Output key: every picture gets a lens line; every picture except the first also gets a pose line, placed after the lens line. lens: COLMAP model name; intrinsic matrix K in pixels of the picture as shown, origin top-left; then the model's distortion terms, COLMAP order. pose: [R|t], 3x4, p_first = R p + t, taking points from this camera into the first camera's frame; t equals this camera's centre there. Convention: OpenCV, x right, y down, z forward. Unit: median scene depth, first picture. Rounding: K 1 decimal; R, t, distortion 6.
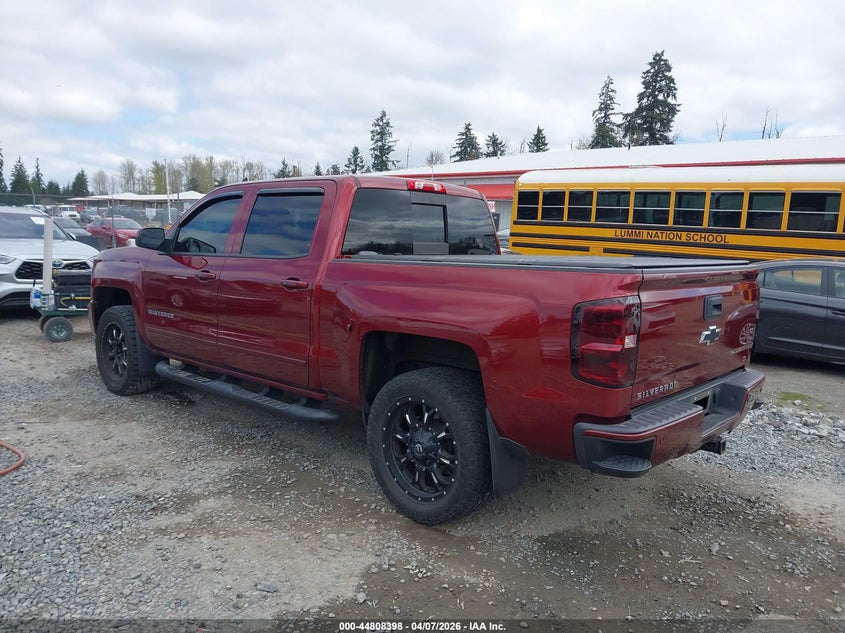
lens RADIAL K [[655.4, 0, 427.0], [0, 655.4, 313.0], [0, 0, 1]] dist [-0.010688, 0.000599]
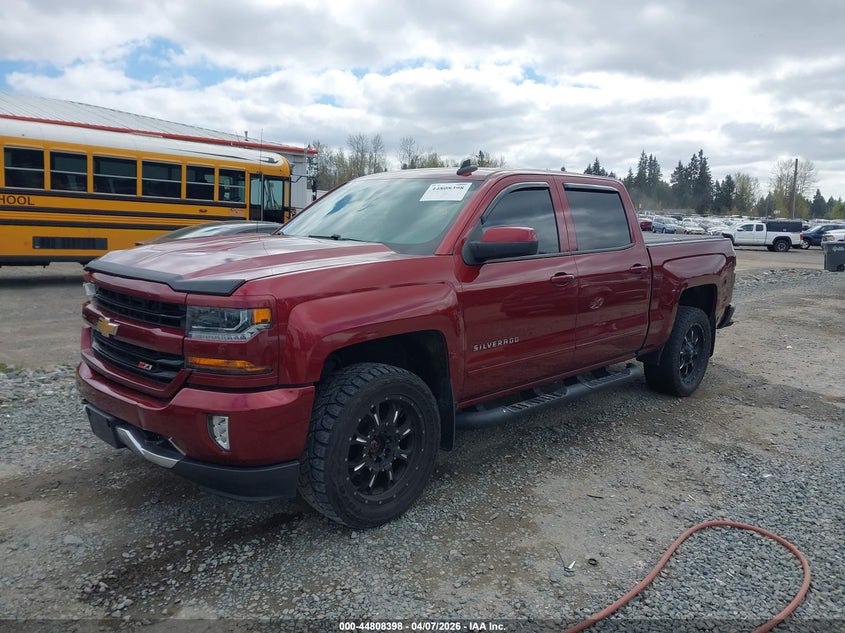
lens RADIAL K [[655.4, 0, 427.0], [0, 655.4, 313.0], [0, 0, 1]] dist [-0.010688, 0.000599]
pose [[0.062255, -0.181267, 0.981461, -0.534456], [0.082700, 0.980924, 0.175922, -0.089288], [-0.994628, 0.070215, 0.076058, 0.467569]]
